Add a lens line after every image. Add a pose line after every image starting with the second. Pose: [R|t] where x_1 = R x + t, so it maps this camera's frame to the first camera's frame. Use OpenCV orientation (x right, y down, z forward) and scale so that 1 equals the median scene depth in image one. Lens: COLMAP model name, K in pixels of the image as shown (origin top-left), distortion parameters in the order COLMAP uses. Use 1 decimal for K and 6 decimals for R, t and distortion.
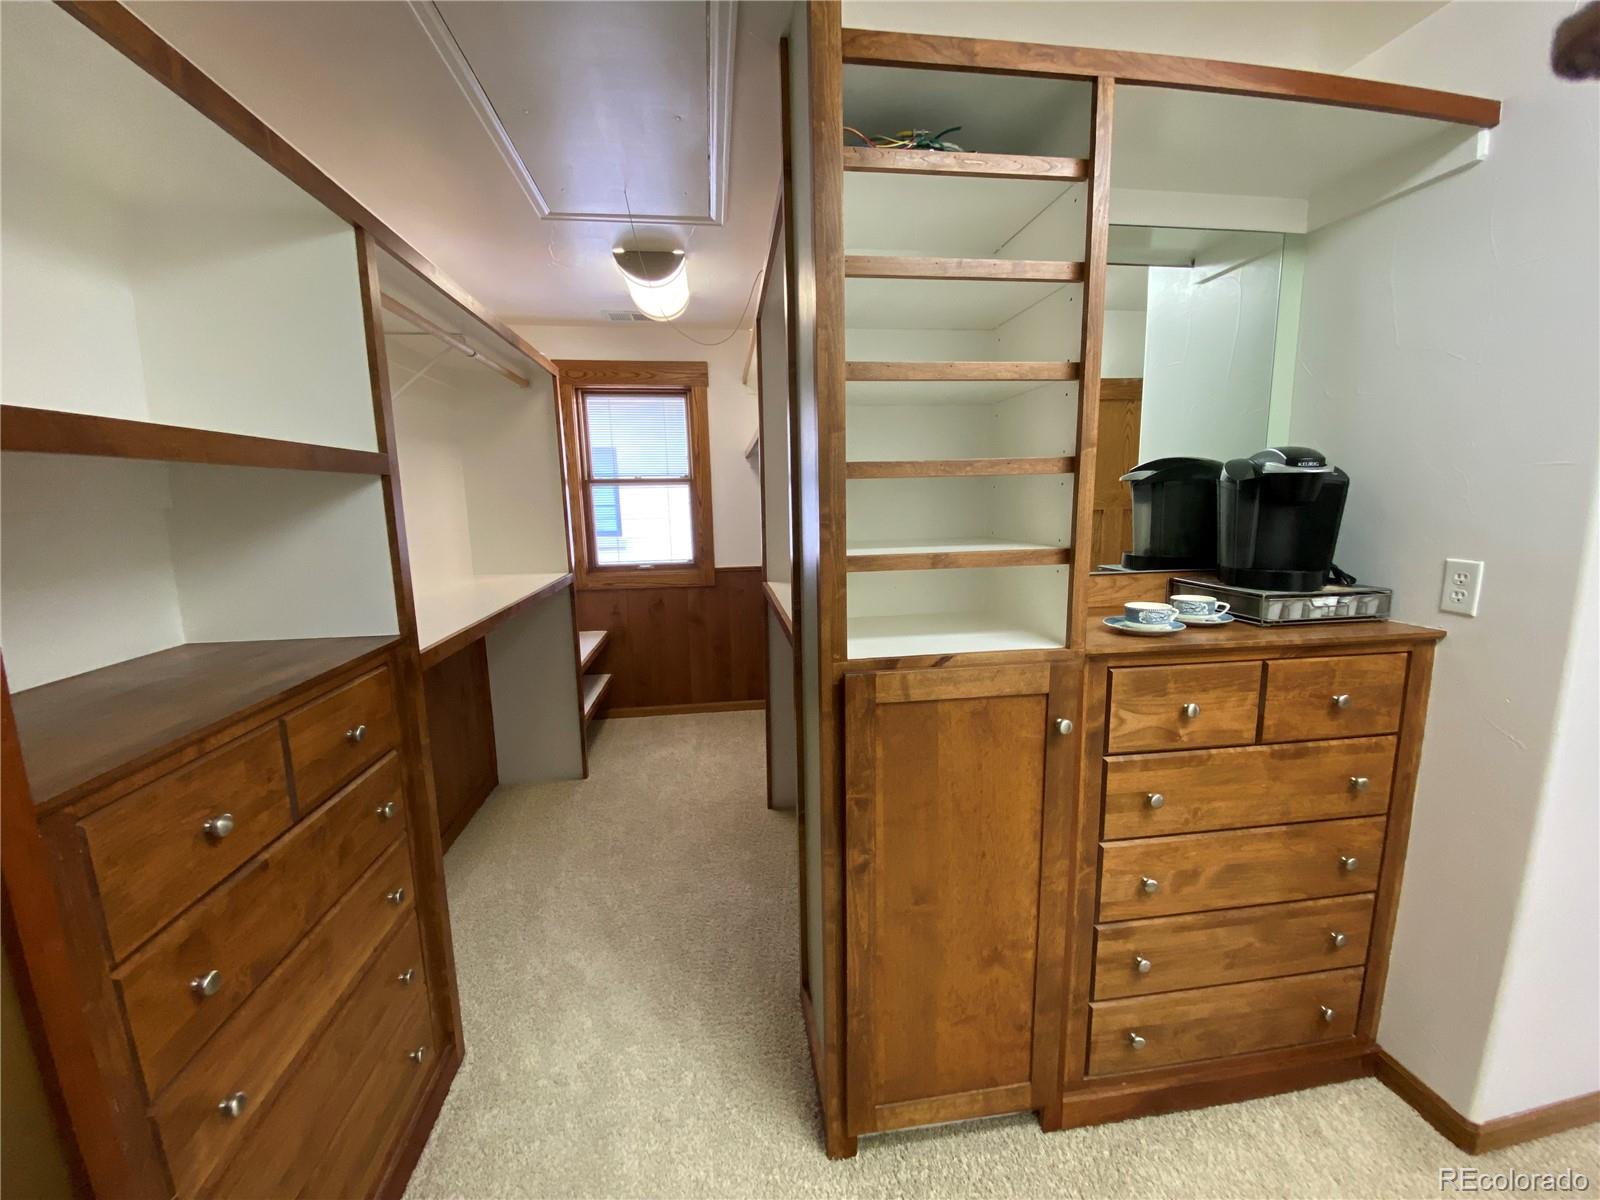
lens RADIAL K [[646.6, 0, 800.0], [0, 646.6, 600.0], [0, 0, 1]] dist [0.017014, -0.020173]
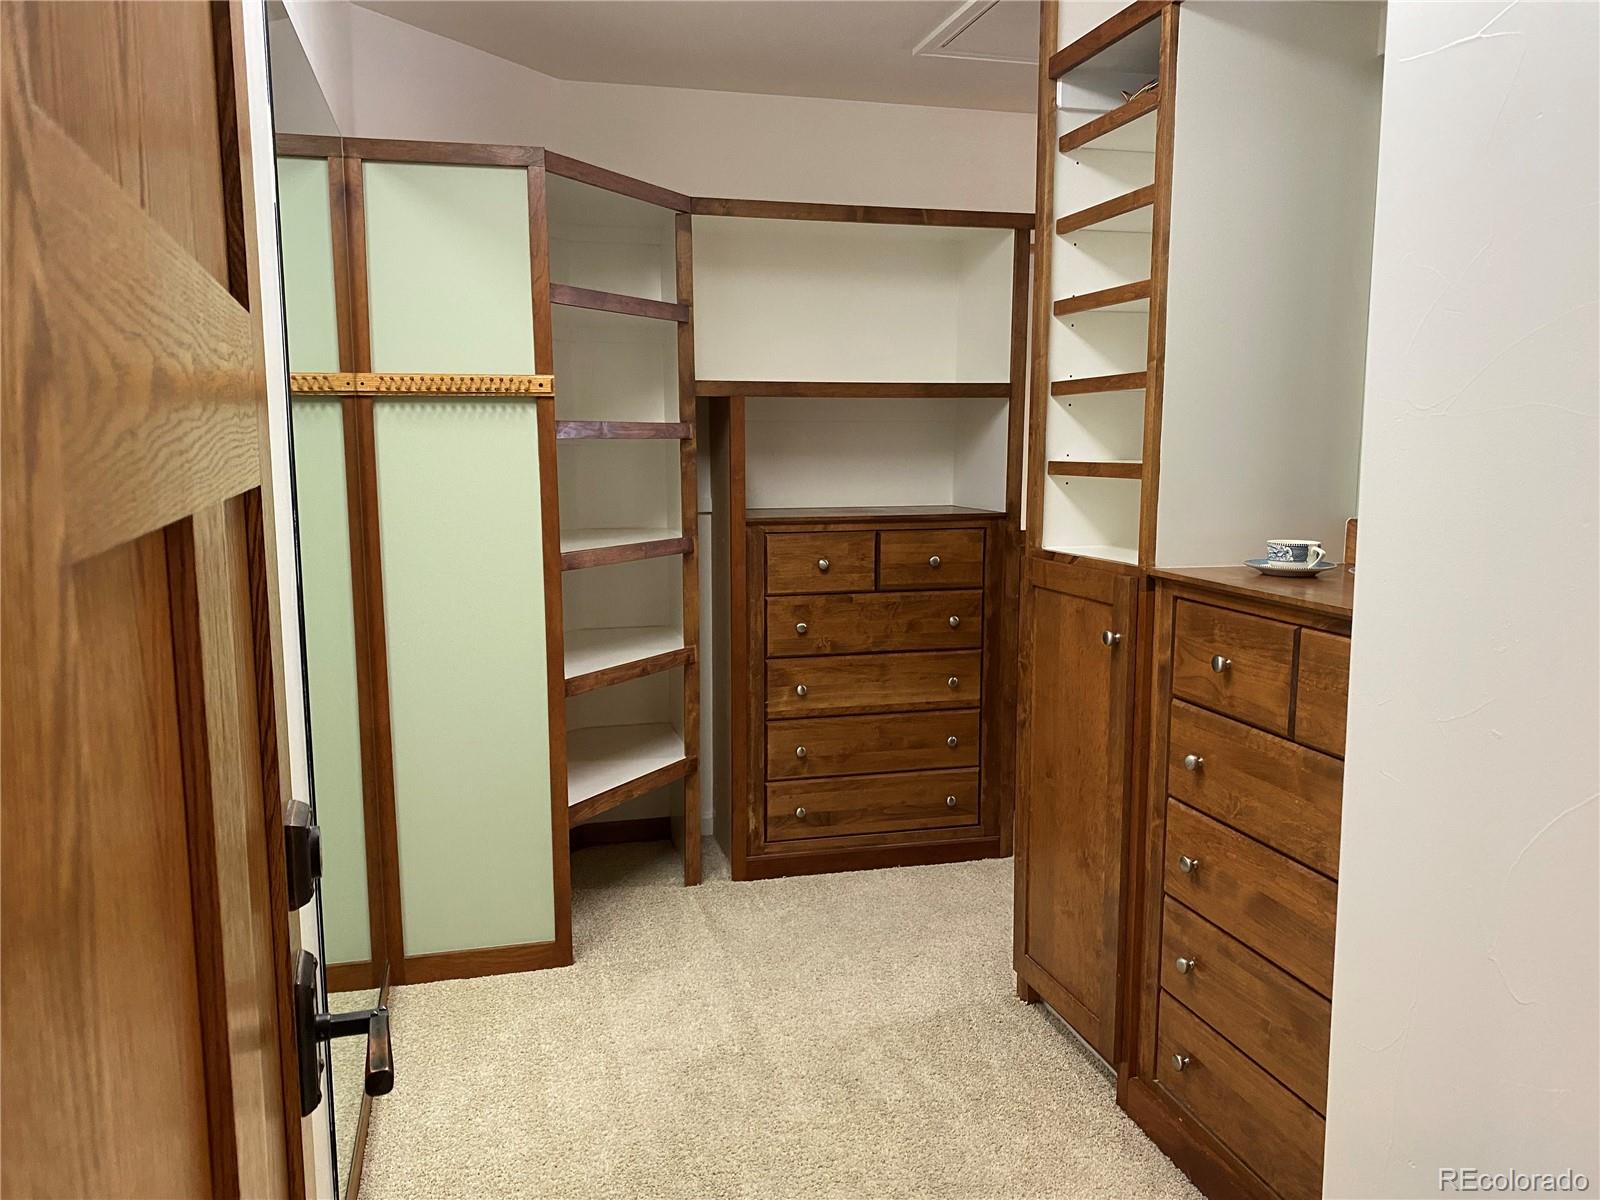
lens RADIAL K [[1207.8, 0, 800.0], [0, 1207.8, 600.0], [0, 0, 1]] dist [0.089095, 0.000102]
pose [[0.128136, 0.149077, -0.980488, 2.035516], [-0.155137, 0.979480, 0.128649, -0.029884], [0.979548, 0.135625, 0.148634, 0.218073]]
